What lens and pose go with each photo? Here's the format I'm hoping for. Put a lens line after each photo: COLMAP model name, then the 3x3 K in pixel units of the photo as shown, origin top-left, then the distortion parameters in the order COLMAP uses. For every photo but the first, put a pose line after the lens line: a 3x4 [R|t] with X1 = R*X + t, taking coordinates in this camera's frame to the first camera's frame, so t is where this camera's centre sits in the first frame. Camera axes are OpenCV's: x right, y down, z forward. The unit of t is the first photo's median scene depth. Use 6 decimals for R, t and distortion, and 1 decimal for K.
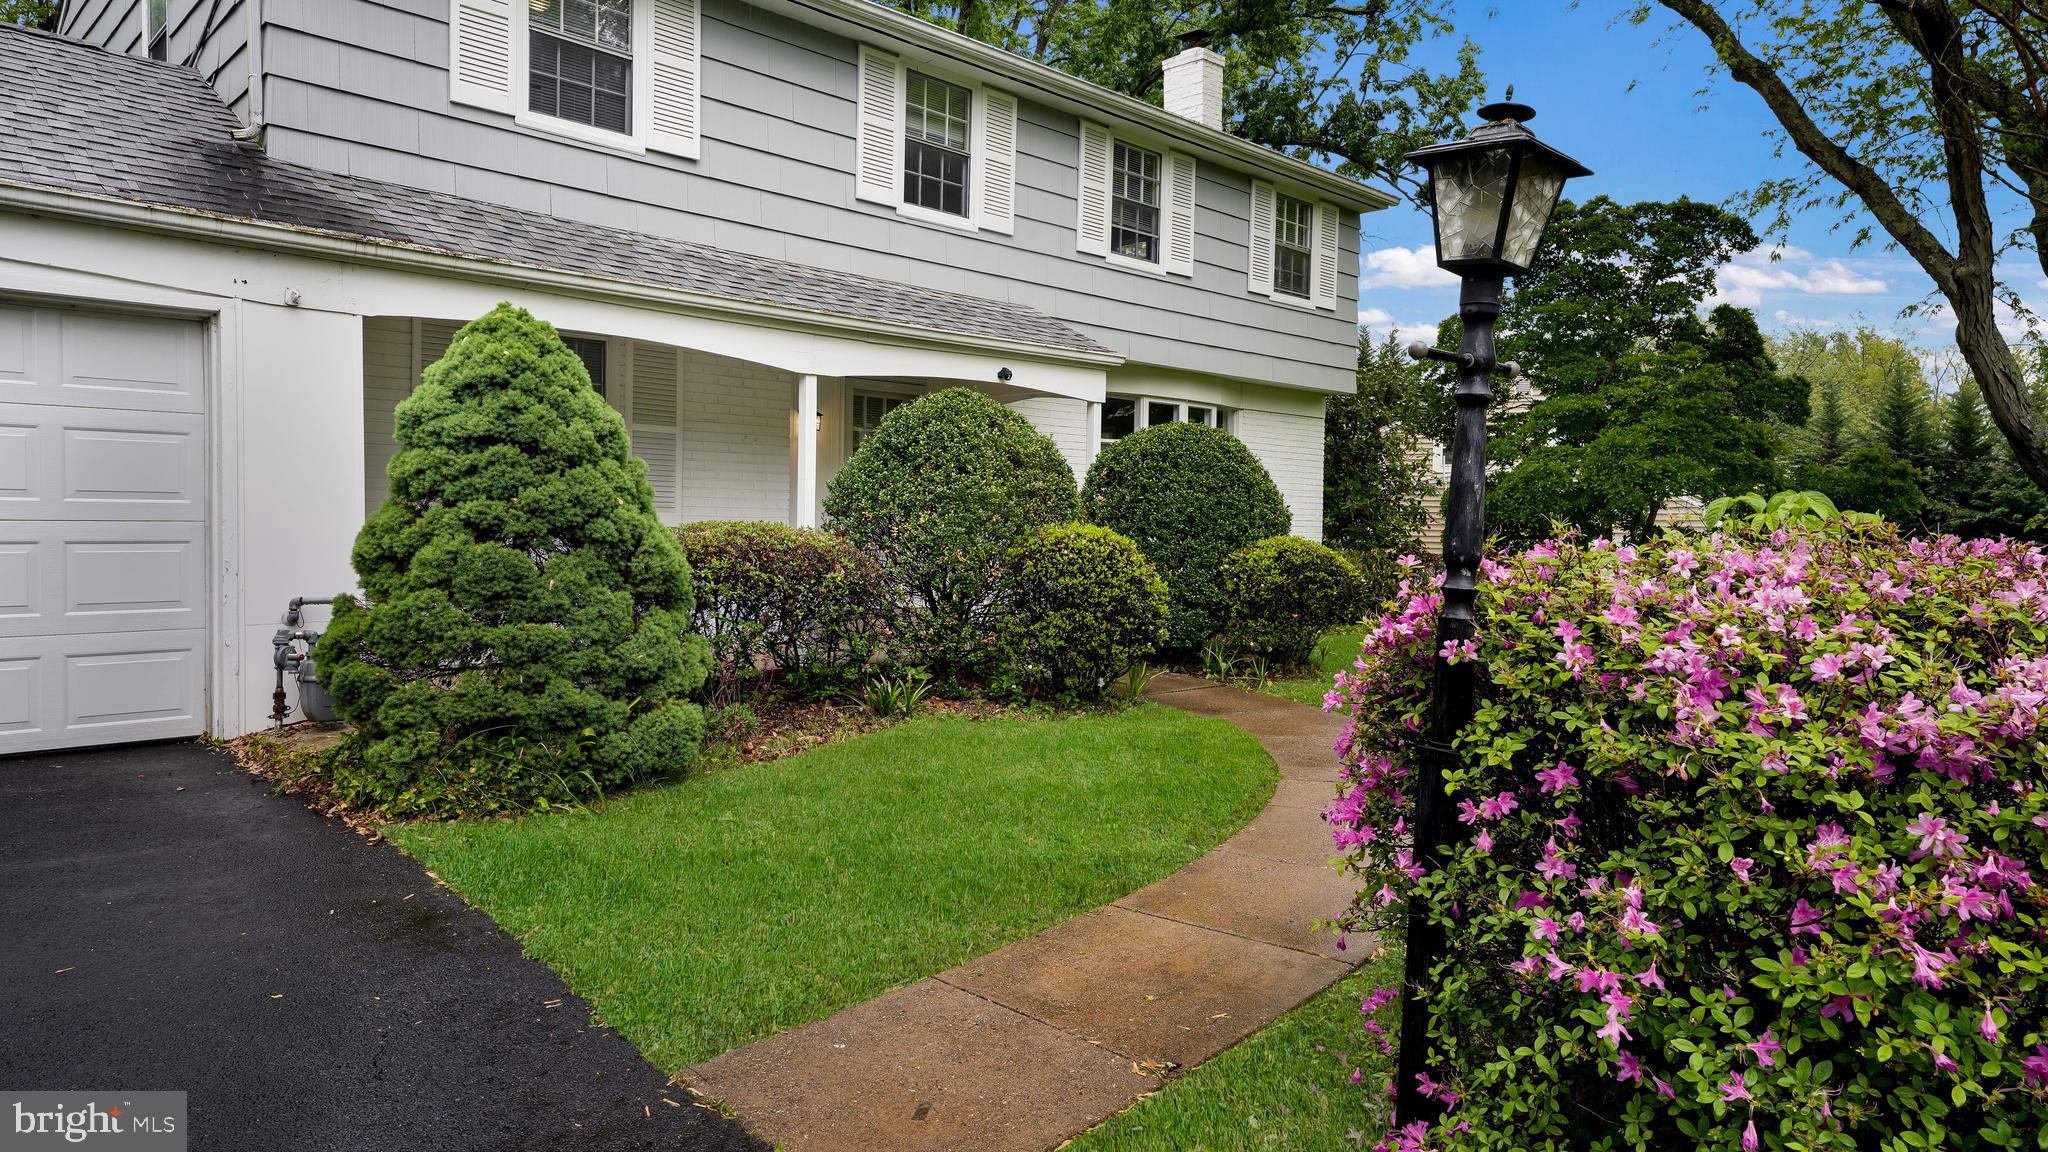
lens RADIAL K [[1290.1, 0, 1024.0], [0, 1290.1, 576.0], [0, 0, 1]] dist [0.005874, 0.001522]
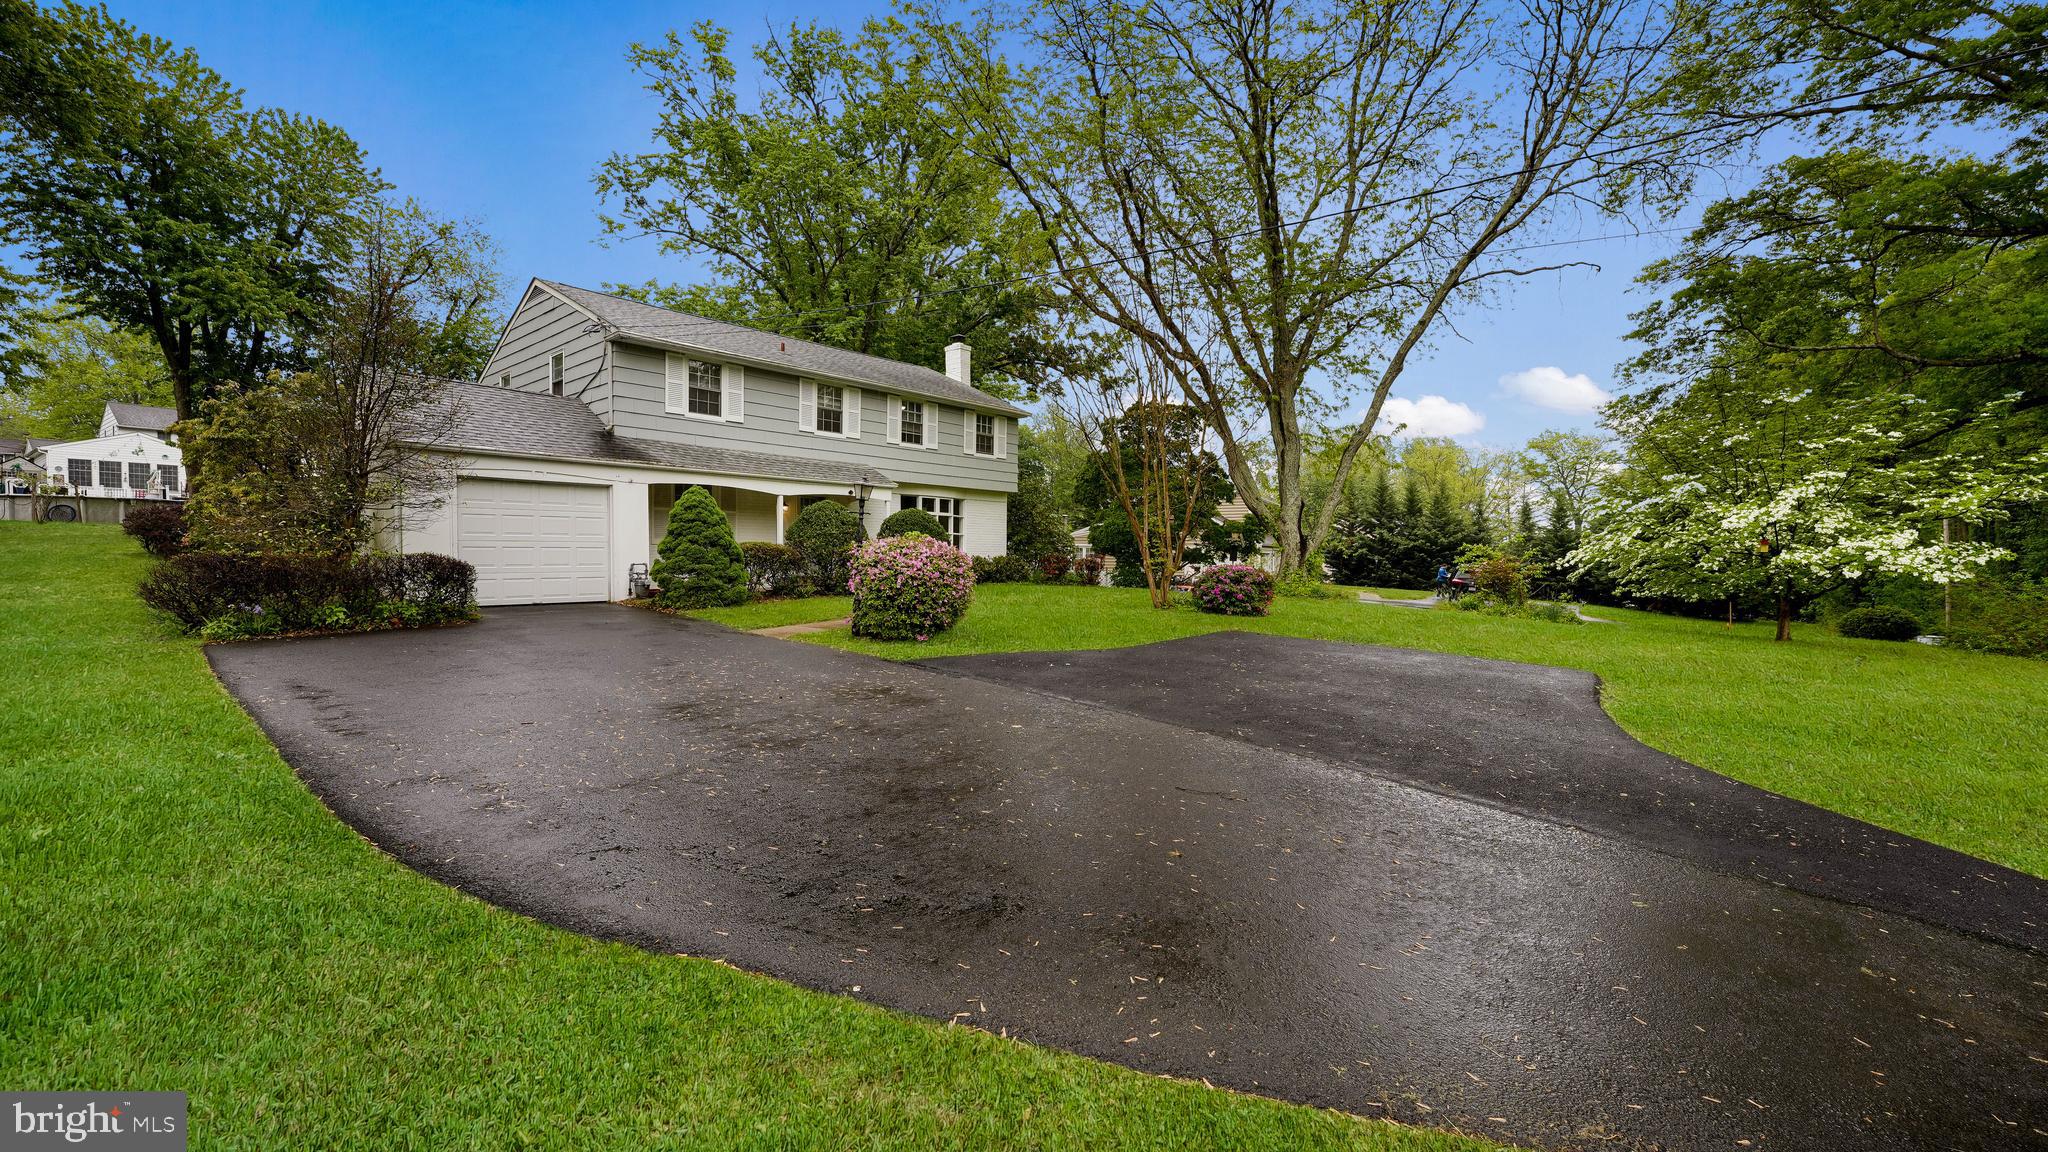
lens RADIAL K [[852.1, 0, 1022.1], [0, 852.1, 589.9], [0, 0, 1]] dist [-0.020173, 0.000455]
pose [[0.997116, -0.010148, 0.075216, 0.235187], [0.010178, 0.999948, -0.000010, 0.071028], [-0.075212, 0.000776, 0.997167, -0.992010]]
